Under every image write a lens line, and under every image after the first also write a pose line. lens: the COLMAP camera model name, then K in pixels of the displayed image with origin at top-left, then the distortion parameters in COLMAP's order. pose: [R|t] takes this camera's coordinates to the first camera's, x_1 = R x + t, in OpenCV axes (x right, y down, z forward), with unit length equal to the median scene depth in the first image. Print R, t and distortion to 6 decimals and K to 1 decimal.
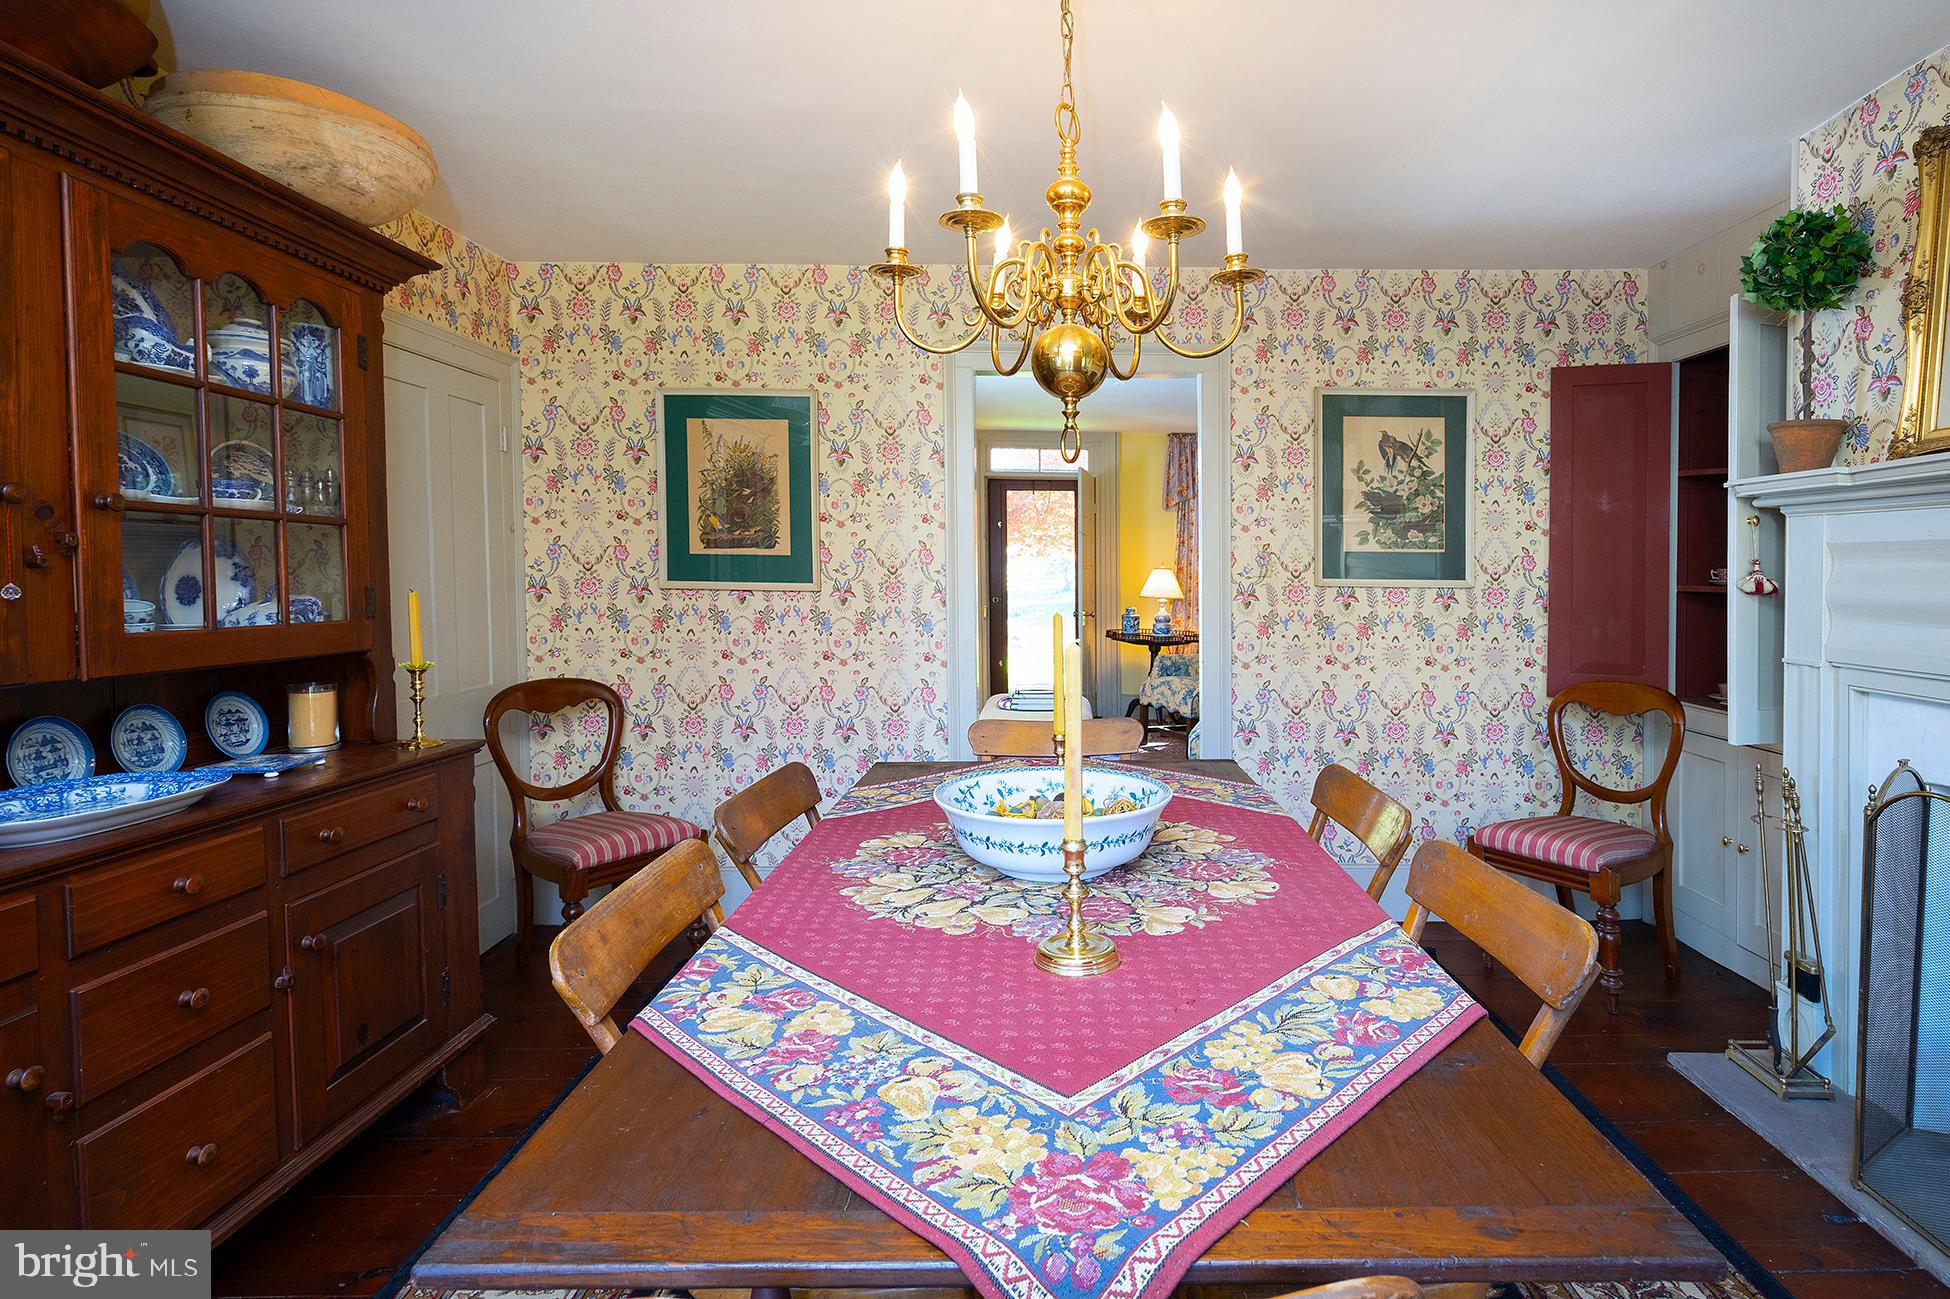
lens RADIAL K [[977.0, 0, 1038.6], [0, 977.0, 598.5], [0, 0, 1]] dist [0.002721, 0.000282]
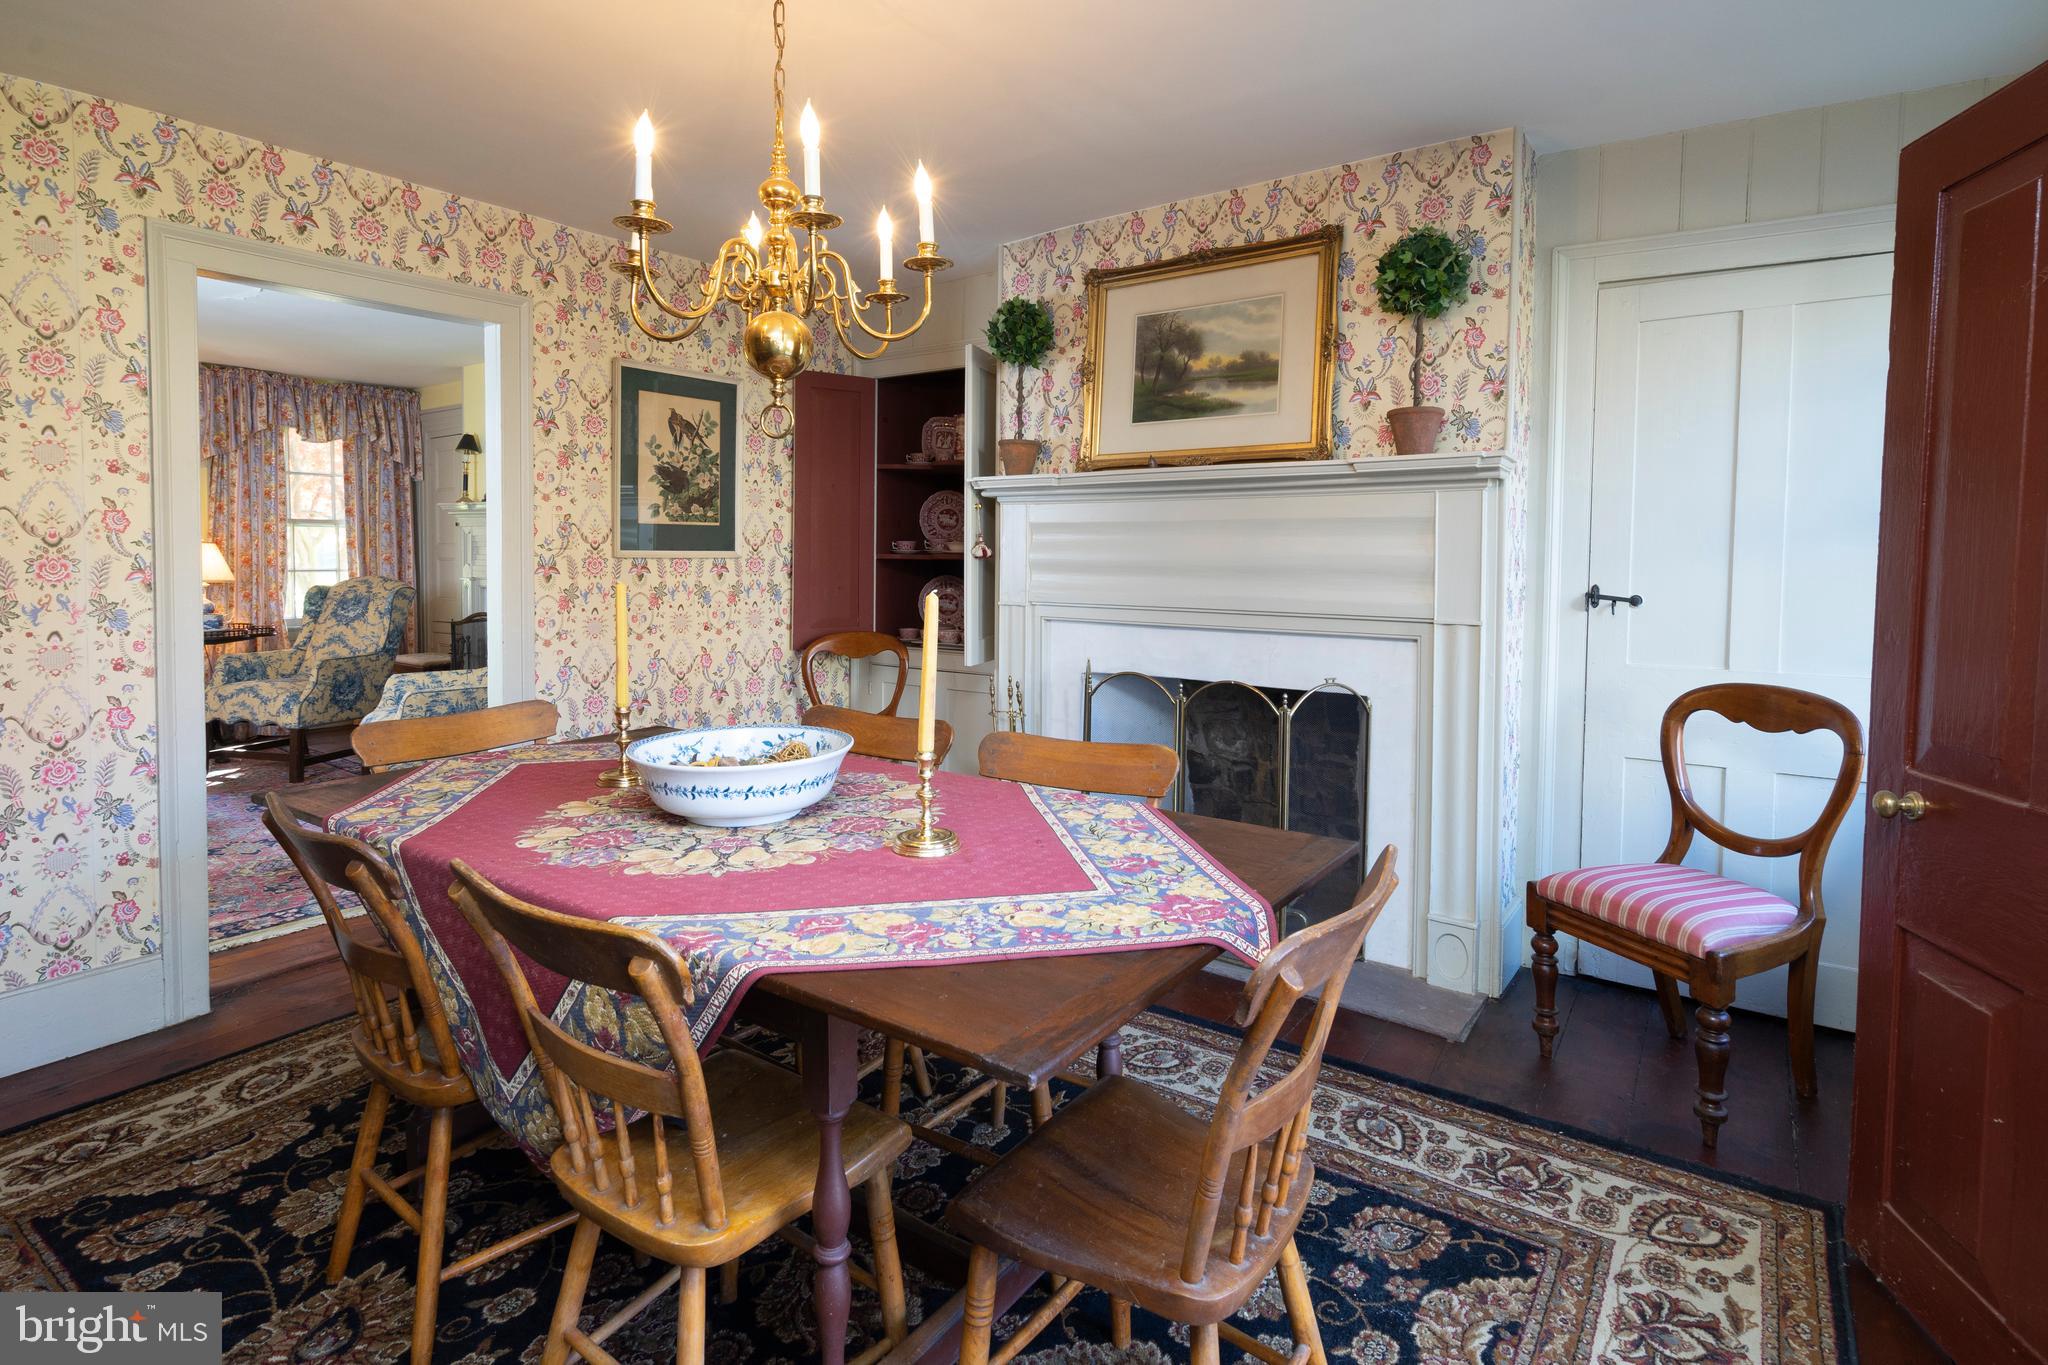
lens RADIAL K [[1027.5, 0, 1026.3], [0, 1027.5, 590.5], [0, 0, 1]] dist [0.000212, 0.000457]
pose [[0.601635, -0.036209, 0.797950, -0.479081], [0.024904, 0.999337, 0.026571, 0.005337], [-0.798383, 0.003886, 0.602138, 0.056704]]
